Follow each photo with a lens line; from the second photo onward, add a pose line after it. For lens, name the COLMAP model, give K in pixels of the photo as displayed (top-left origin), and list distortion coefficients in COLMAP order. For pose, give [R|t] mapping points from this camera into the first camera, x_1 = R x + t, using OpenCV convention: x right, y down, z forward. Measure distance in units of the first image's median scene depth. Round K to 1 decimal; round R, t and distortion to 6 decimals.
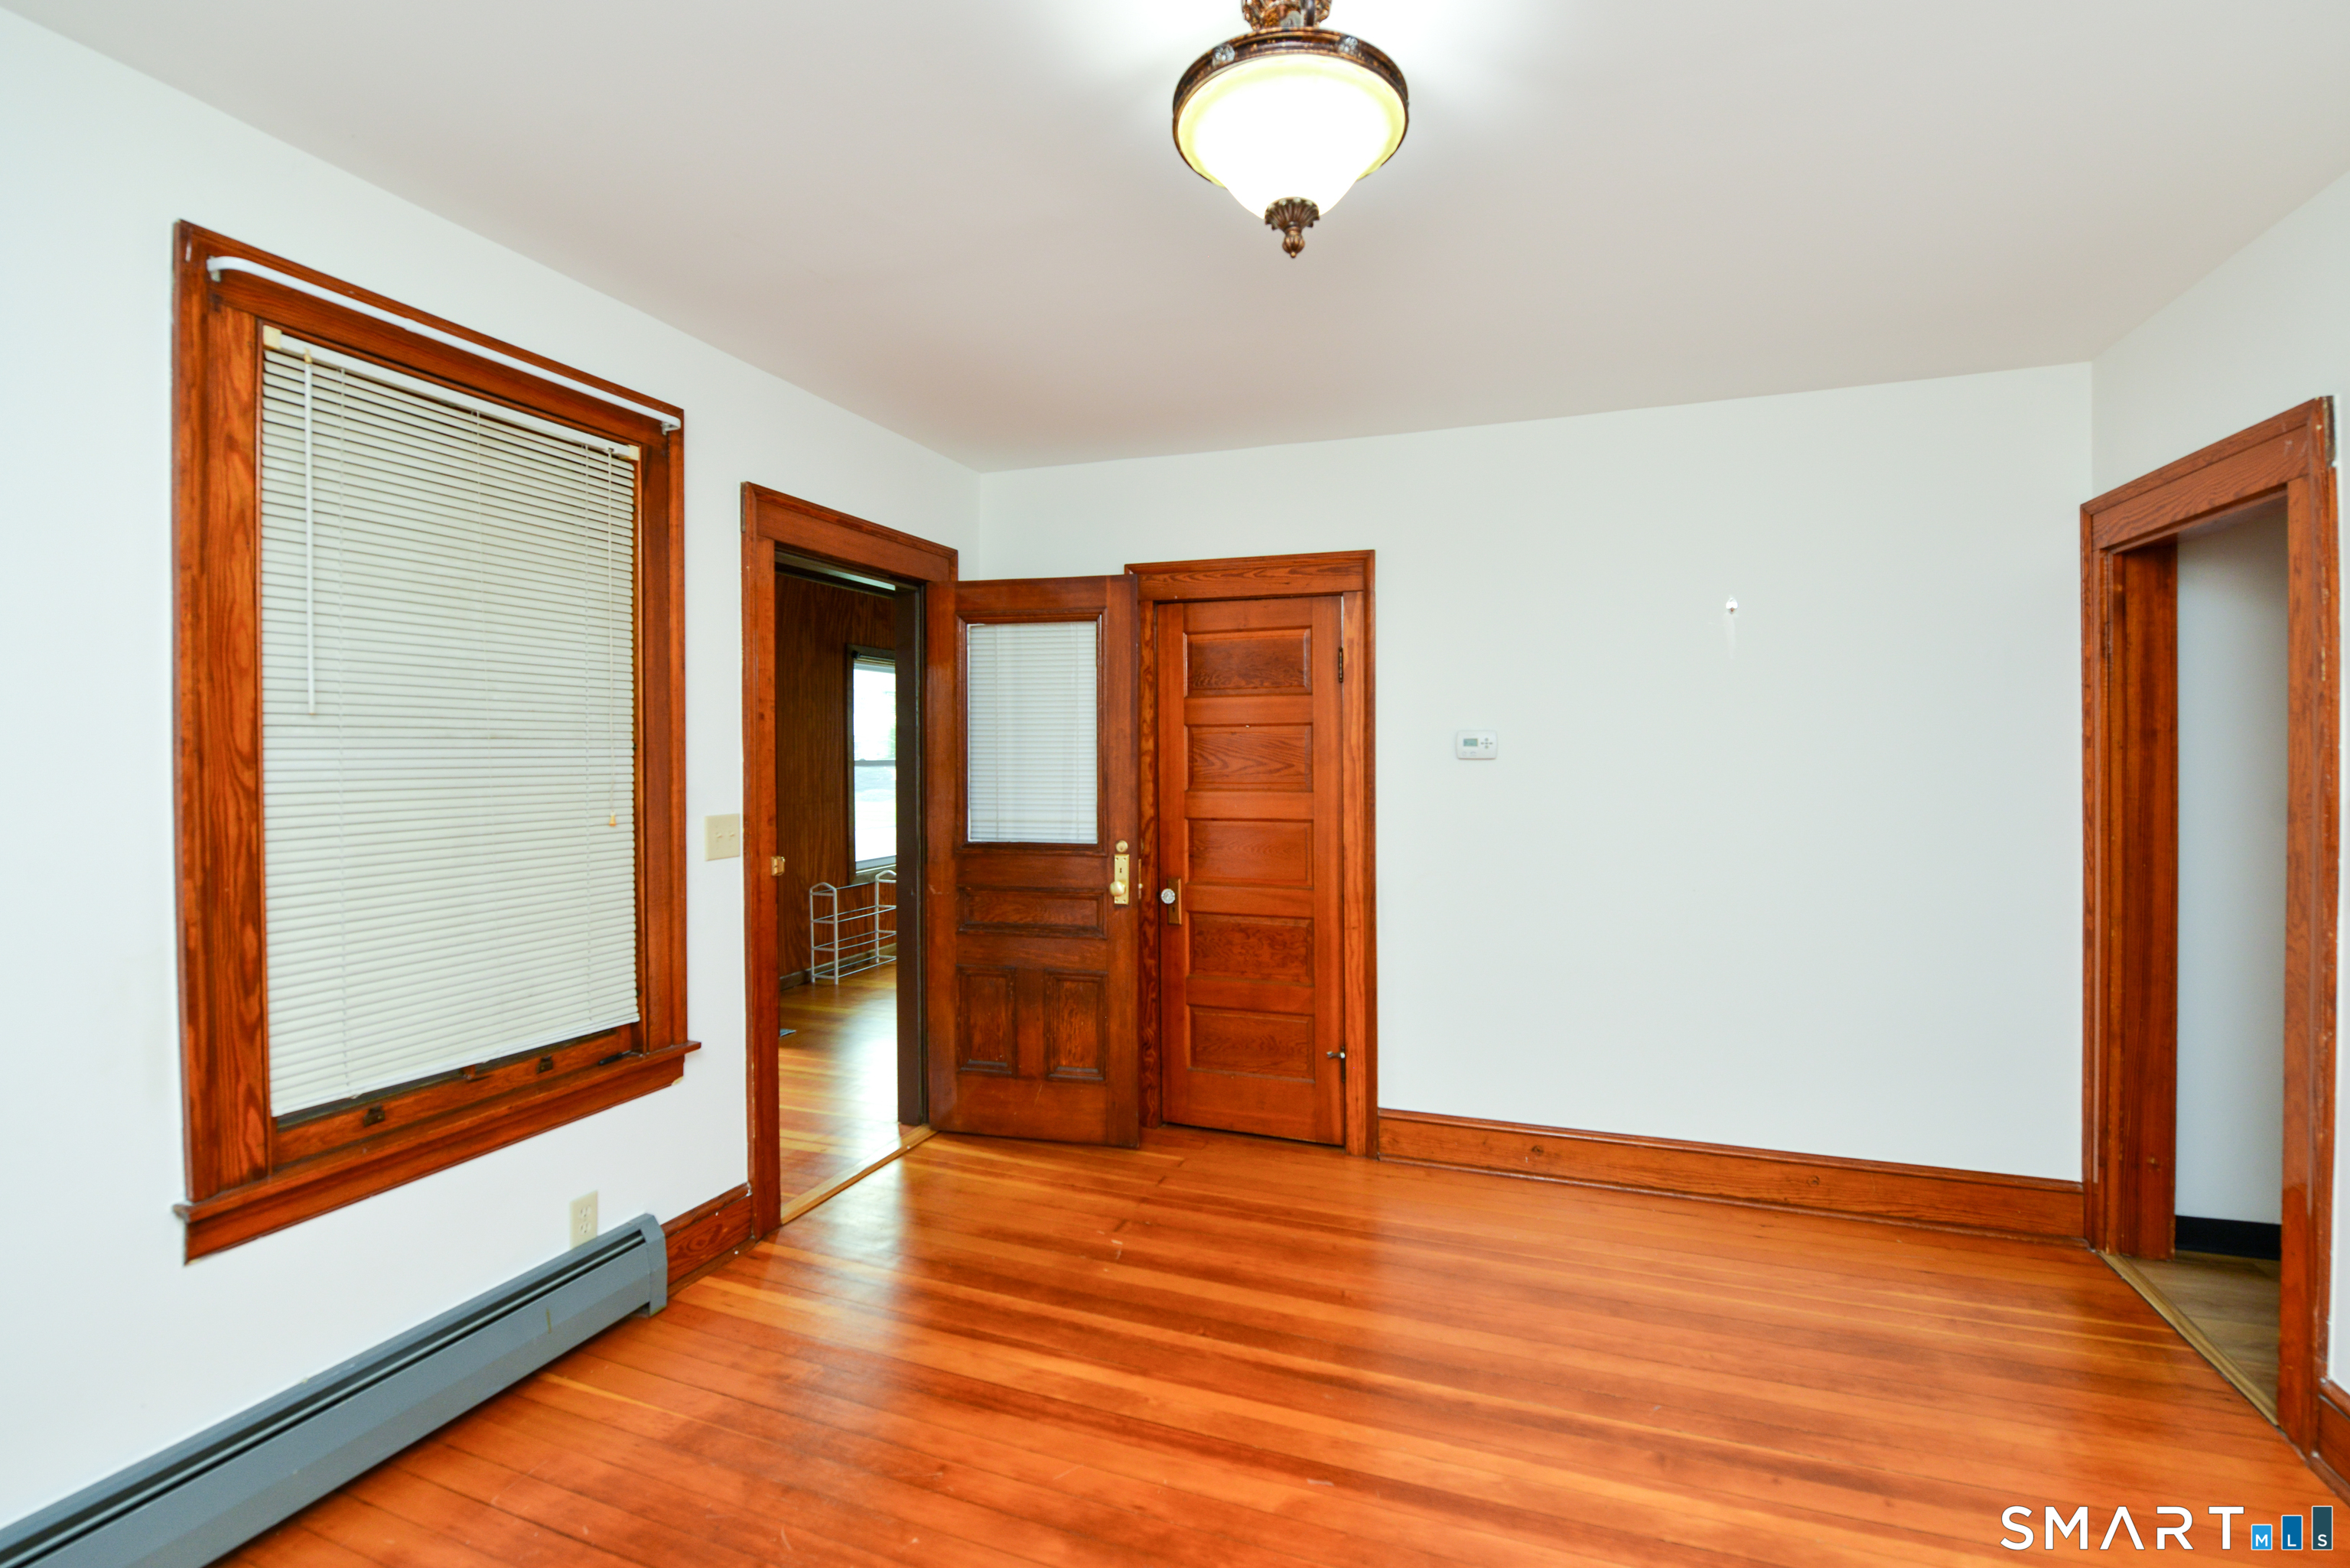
lens RADIAL K [[1023.8, 0, 1177.2], [0, 1023.8, 766.8], [0, 0, 1]] dist [-0.017352, -0.002377]
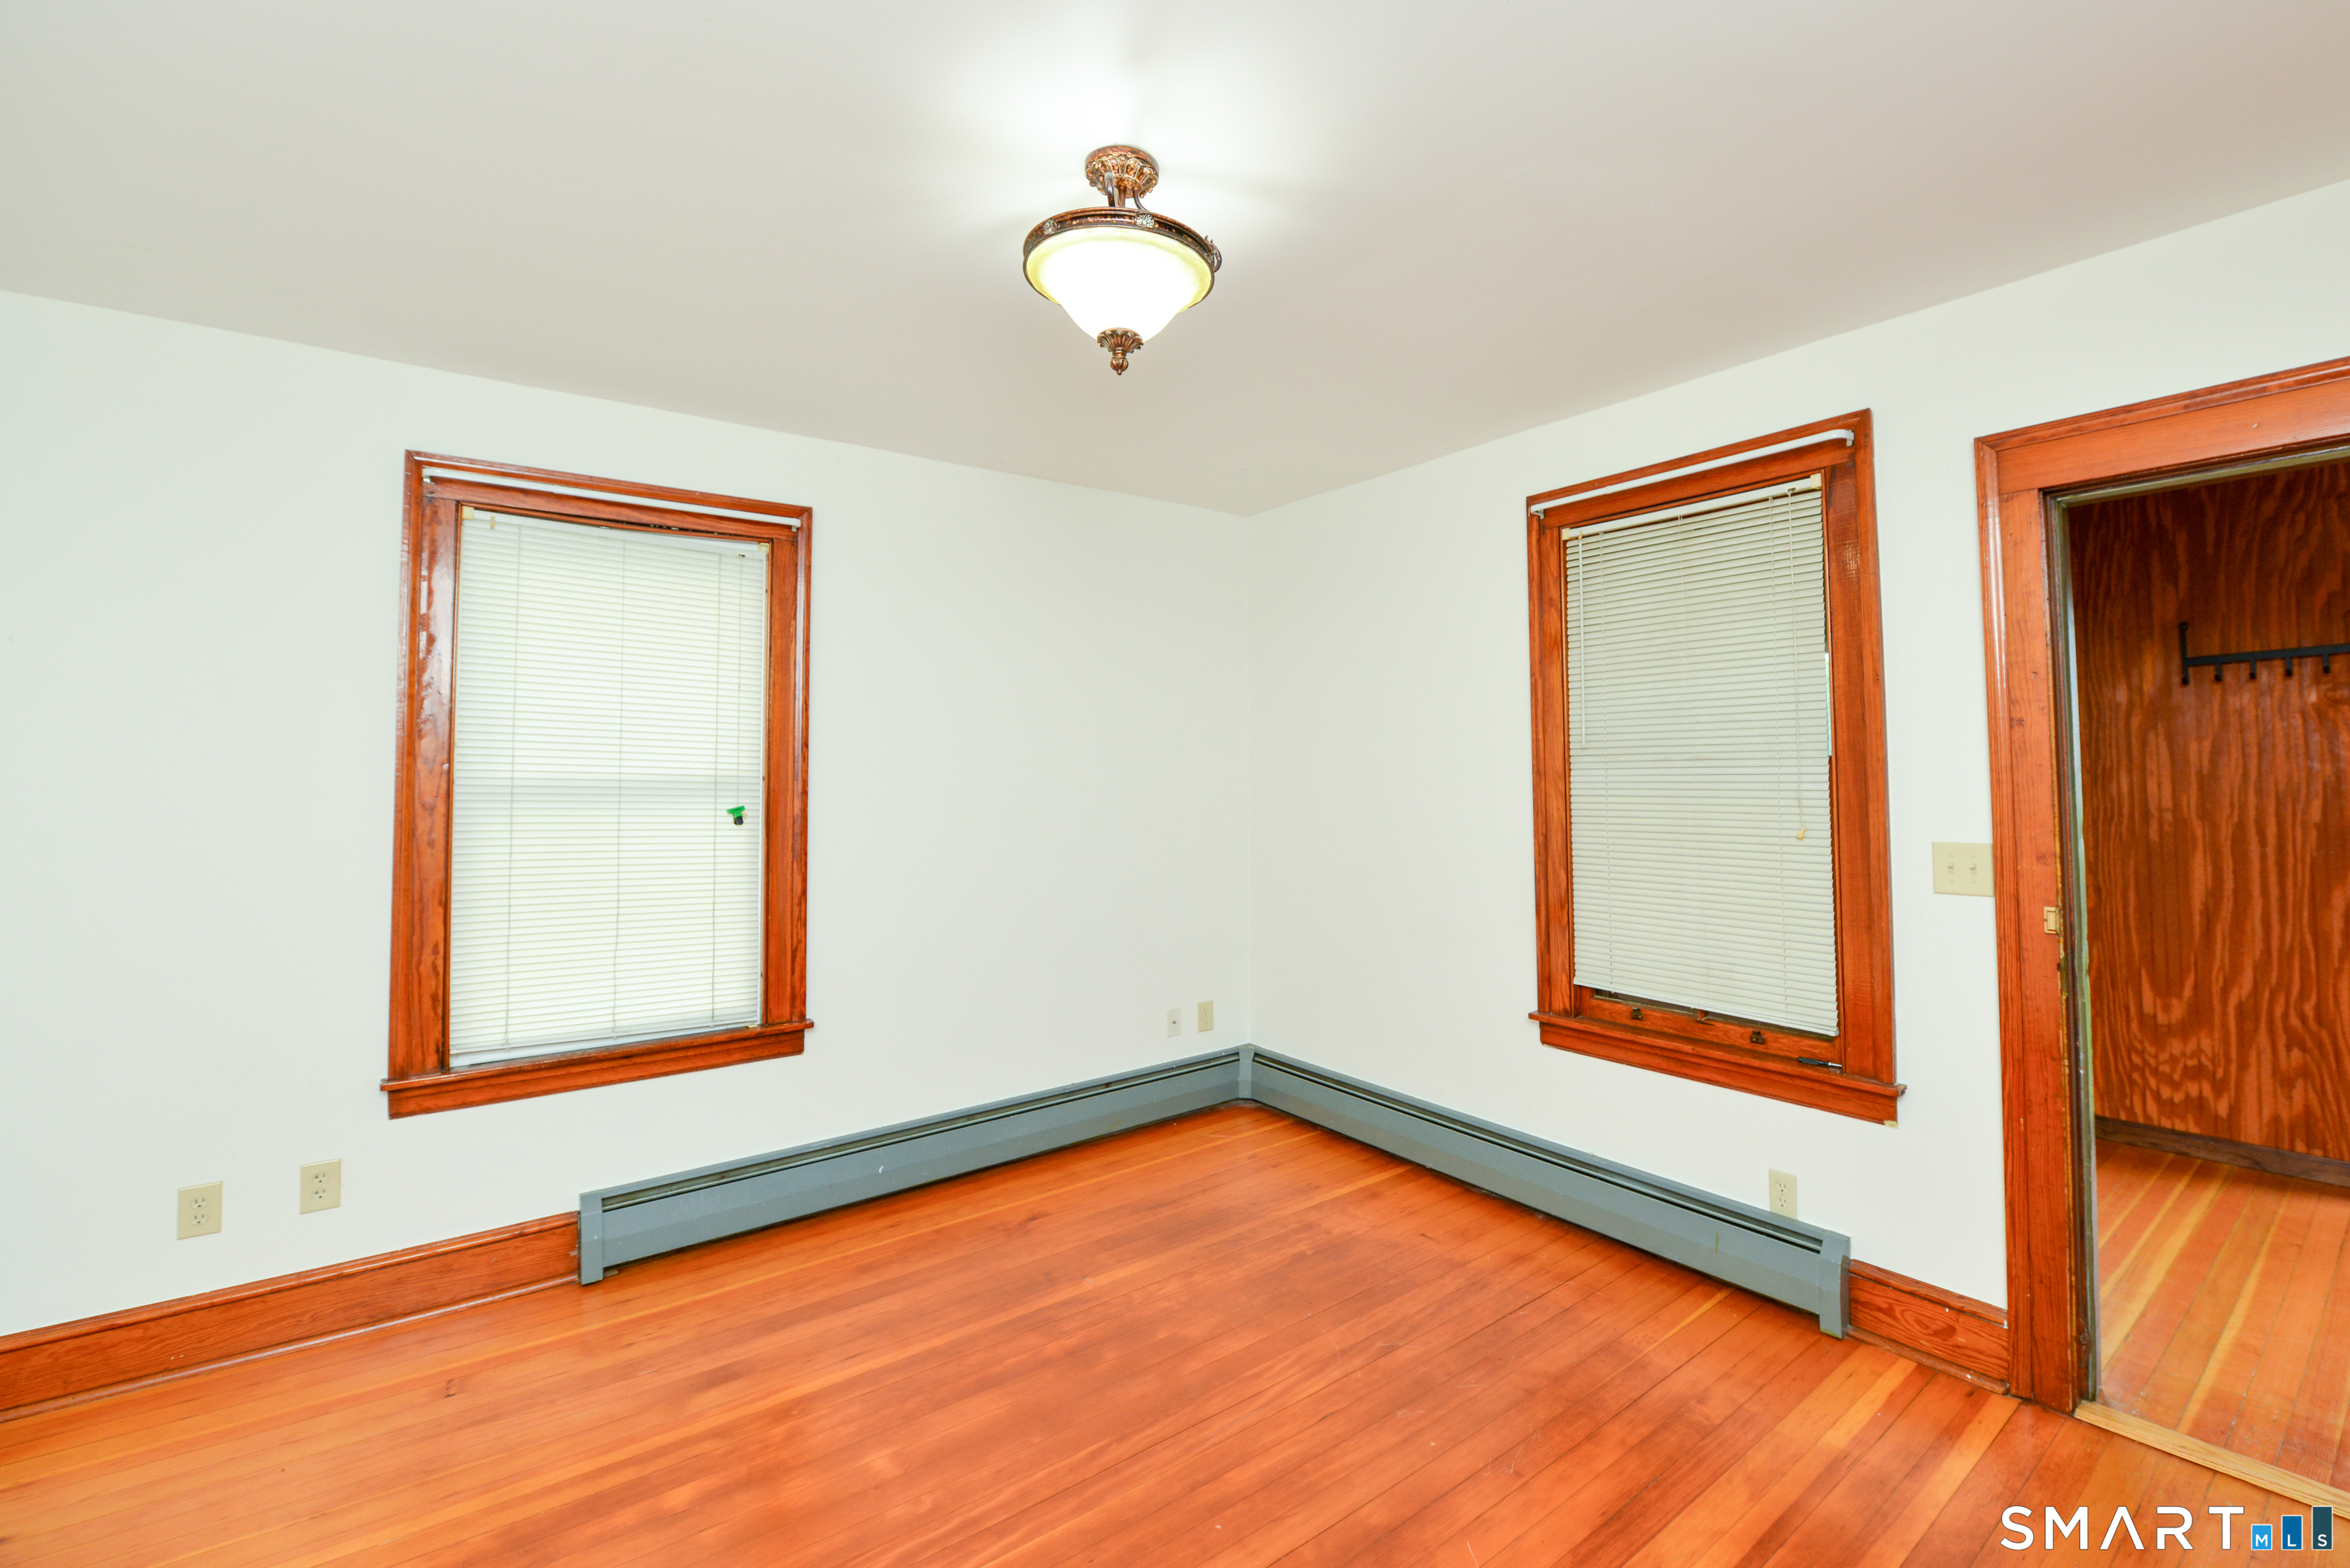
lens RADIAL K [[1023.8, 0, 1279.6], [0, 1023.8, 730.0], [0, 0, 1]] dist [-0.017352, -0.002377]
pose [[-0.496290, -0.026172, -0.867762, 0.587808], [-0.000568, 0.999555, -0.029822, -0.021995], [0.868157, -0.014308, -0.496084, 0.964631]]
